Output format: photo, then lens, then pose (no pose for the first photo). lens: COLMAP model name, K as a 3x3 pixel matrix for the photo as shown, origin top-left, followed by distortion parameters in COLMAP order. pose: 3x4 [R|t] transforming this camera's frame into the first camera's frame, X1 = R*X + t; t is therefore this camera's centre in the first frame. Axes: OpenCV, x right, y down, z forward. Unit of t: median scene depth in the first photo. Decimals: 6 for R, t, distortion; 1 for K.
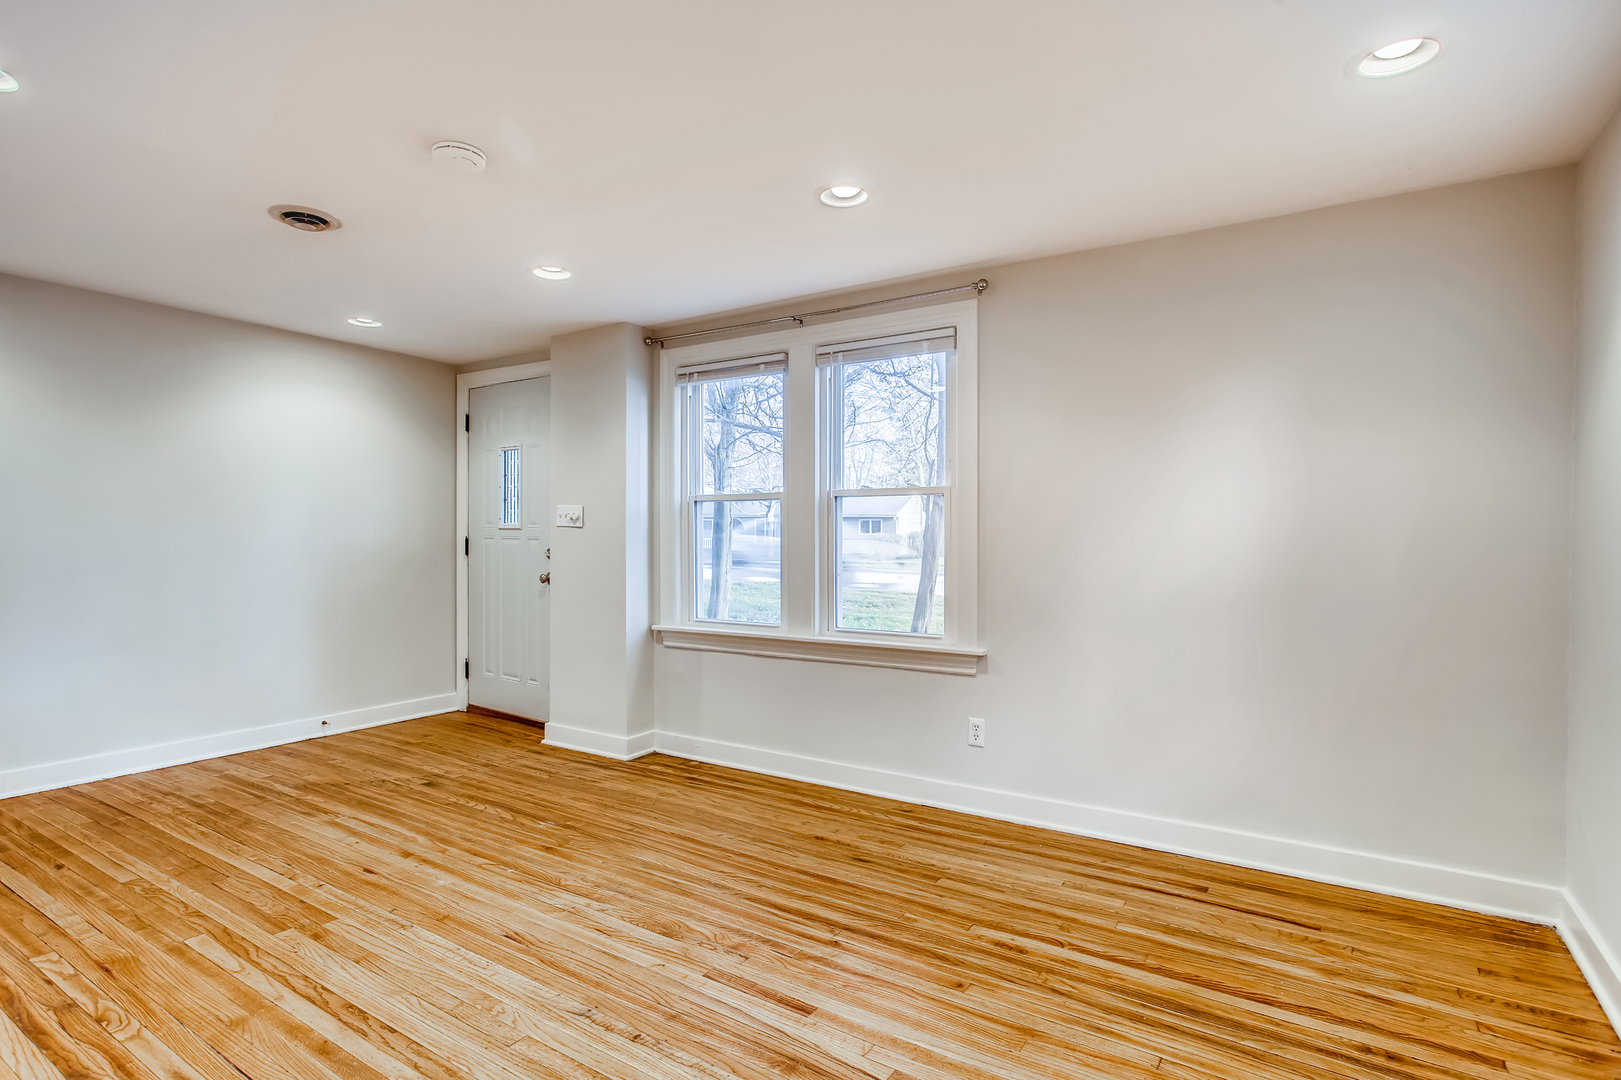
lens RADIAL K [[824.4, 0, 807.4], [0, 824.4, 545.7], [0, 0, 1]] dist [-0.017769, 0.007190]
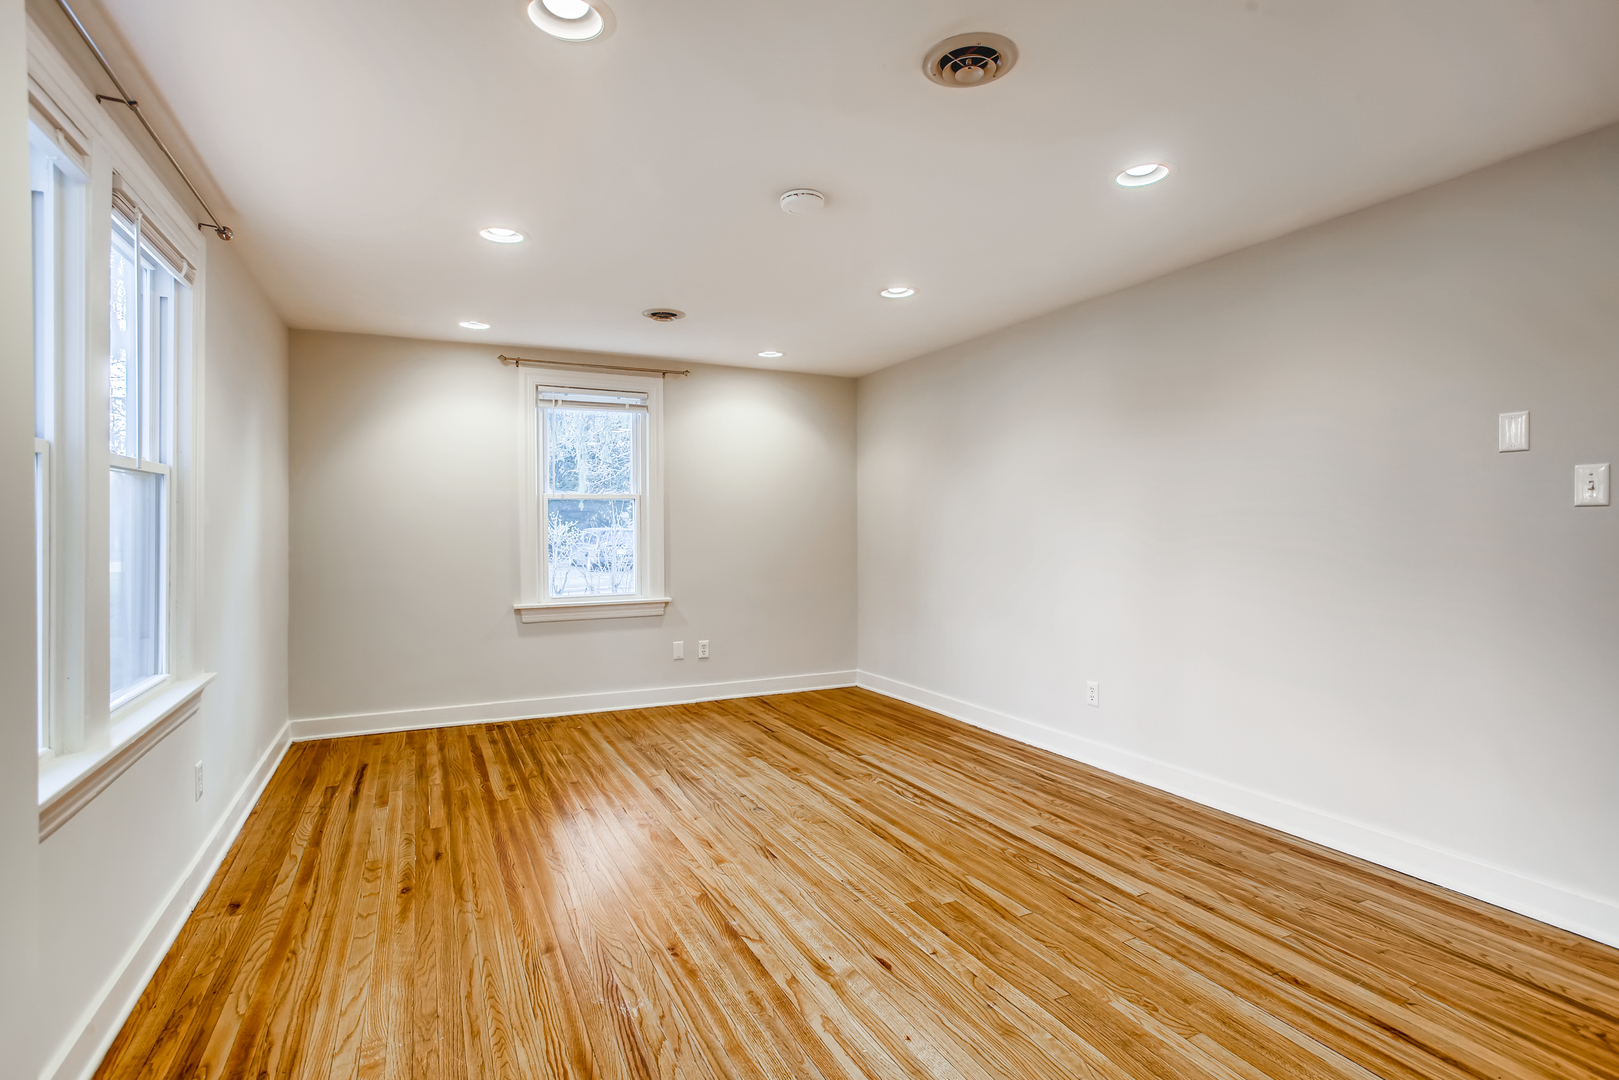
lens RADIAL K [[793.2, 0, 811.9], [0, 793.2, 523.0], [0, 0, 1]] dist [-0.026534, 0.015677]
pose [[-0.863996, -0.001462, 0.503496, -0.720334], [0.003555, 0.999953, 0.009003, -0.027691], [-0.503486, 0.009568, -0.863950, 1.418055]]
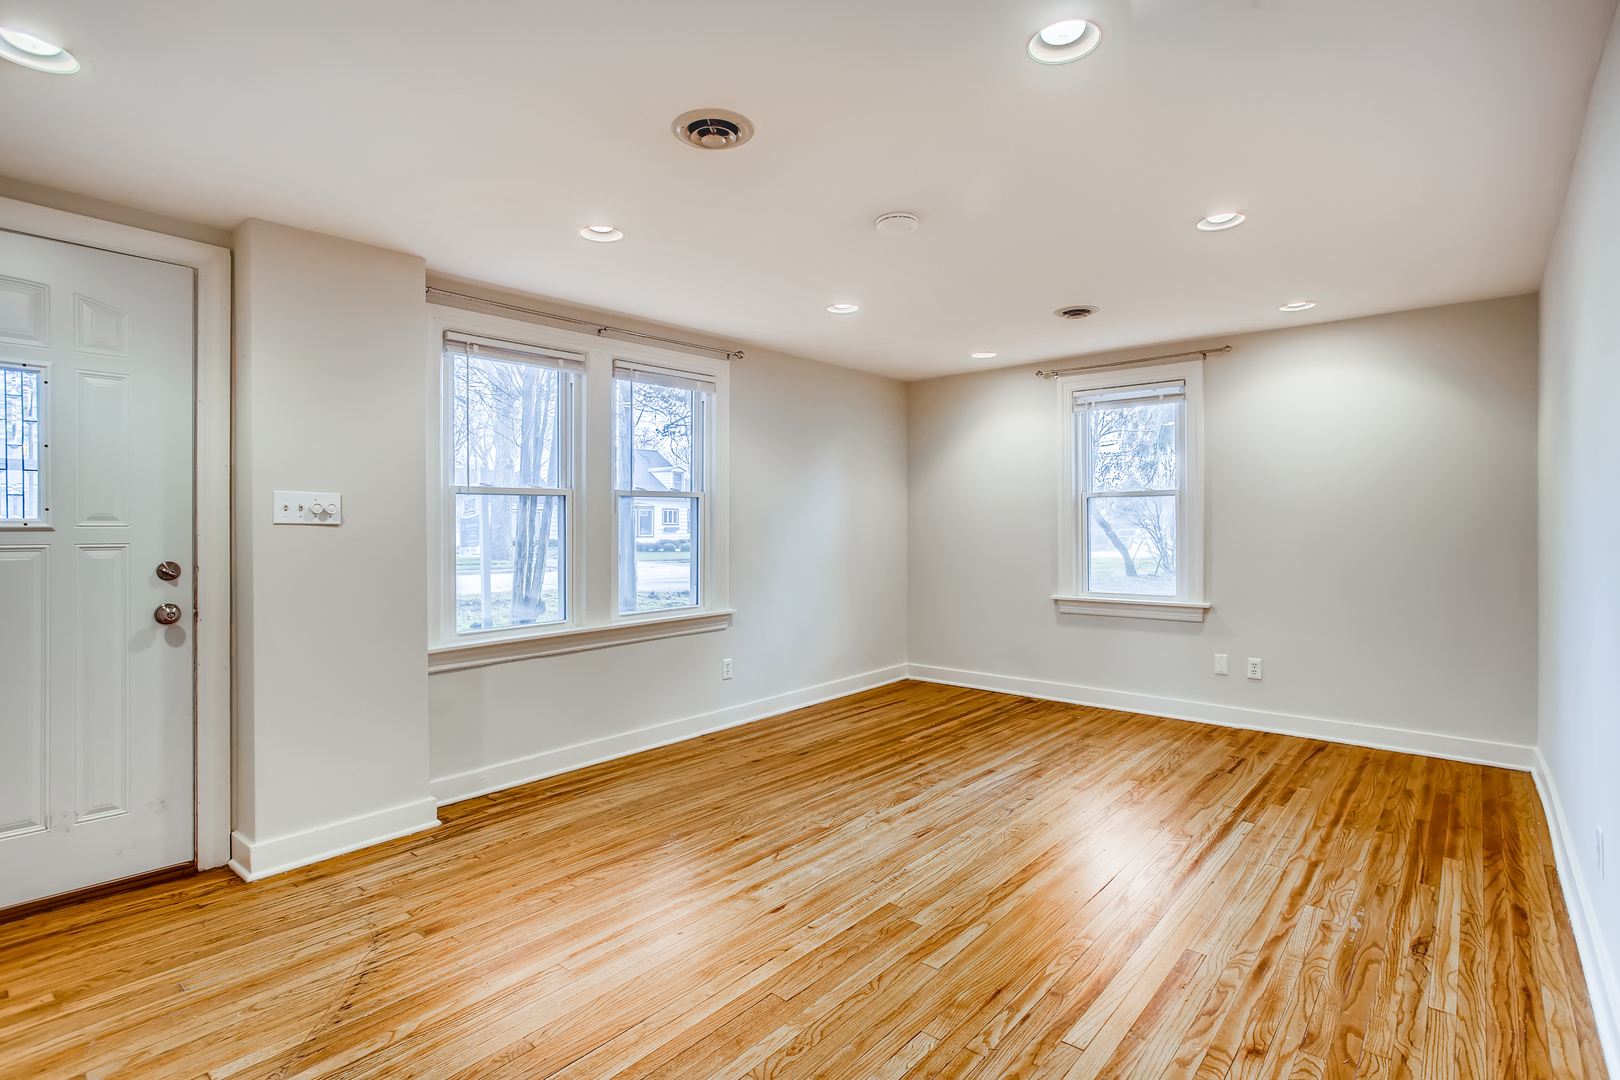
lens RADIAL K [[793.7, 0, 810.6], [0, 793.7, 536.3], [0, 0, 1]] dist [-0.026534, 0.015677]
pose [[0.131149, -0.023159, 0.991092, -1.167629], [0.017199, 0.999630, 0.021082, -0.027746], [-0.991213, 0.014281, 0.131499, 0.708932]]
